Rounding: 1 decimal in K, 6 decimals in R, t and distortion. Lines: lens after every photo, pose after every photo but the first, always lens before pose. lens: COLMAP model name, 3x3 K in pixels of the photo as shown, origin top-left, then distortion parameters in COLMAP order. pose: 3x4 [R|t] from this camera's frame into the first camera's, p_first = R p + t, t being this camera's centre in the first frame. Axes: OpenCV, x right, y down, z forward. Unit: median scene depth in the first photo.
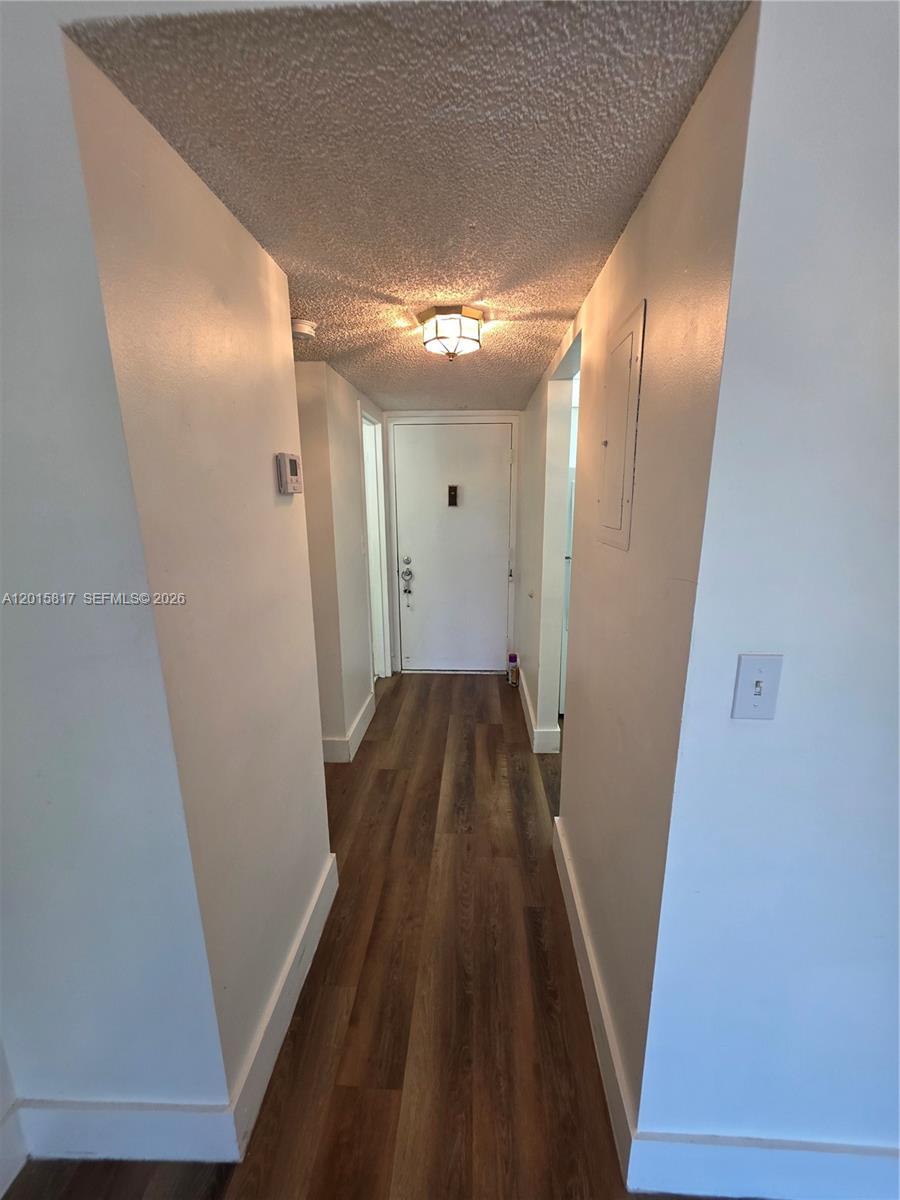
lens RADIAL K [[483.4, 0, 452.1], [0, 483.4, 605.0], [0, 0, 1]] dist [-0.000158, -0.000179]
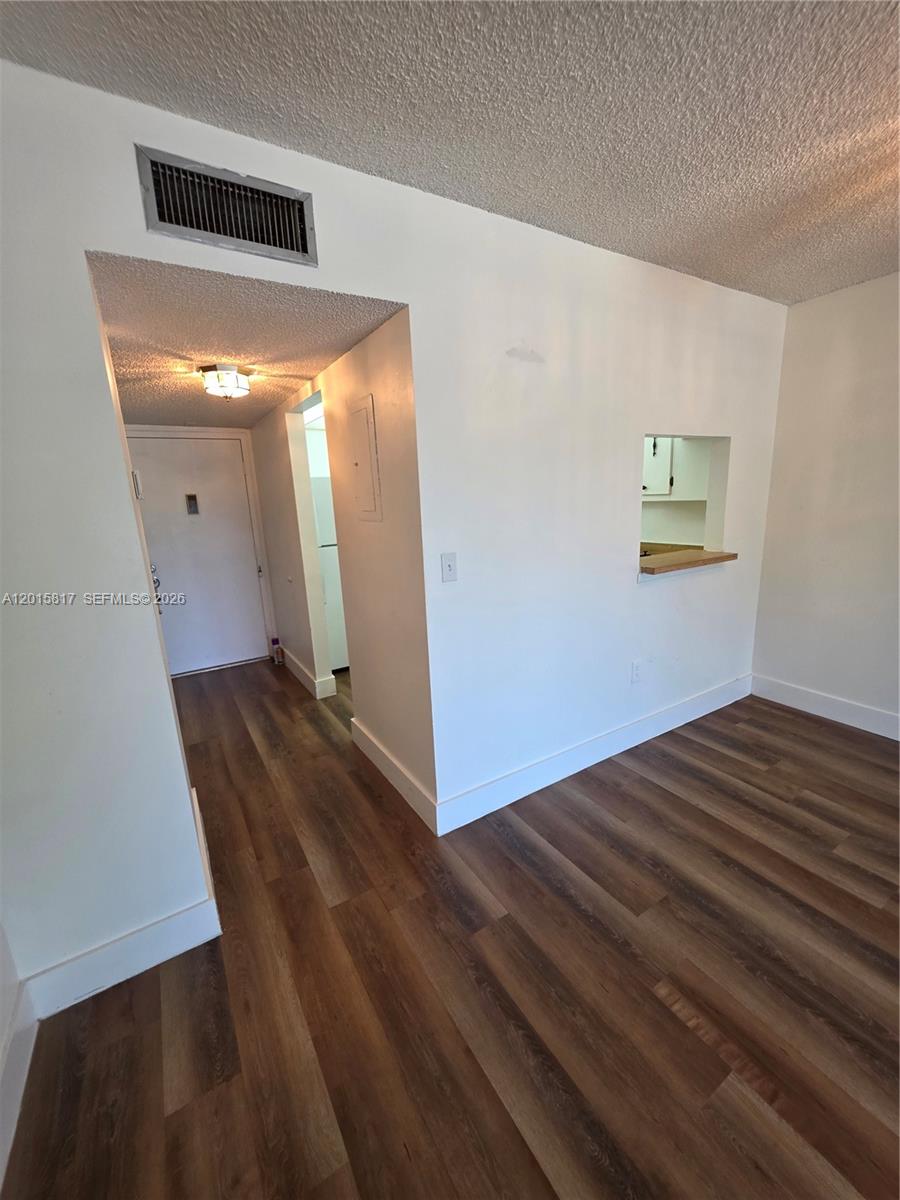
lens RADIAL K [[482.1, 0, 458.4], [0, 482.1, 601.5], [0, 0, 1]] dist [-0.003424, -0.000107]
pose [[0.818582, -0.153625, 0.553465, -0.266147], [0.165015, 0.985847, 0.029582, 0.103656], [-0.550176, 0.067115, 0.832347, -0.392344]]
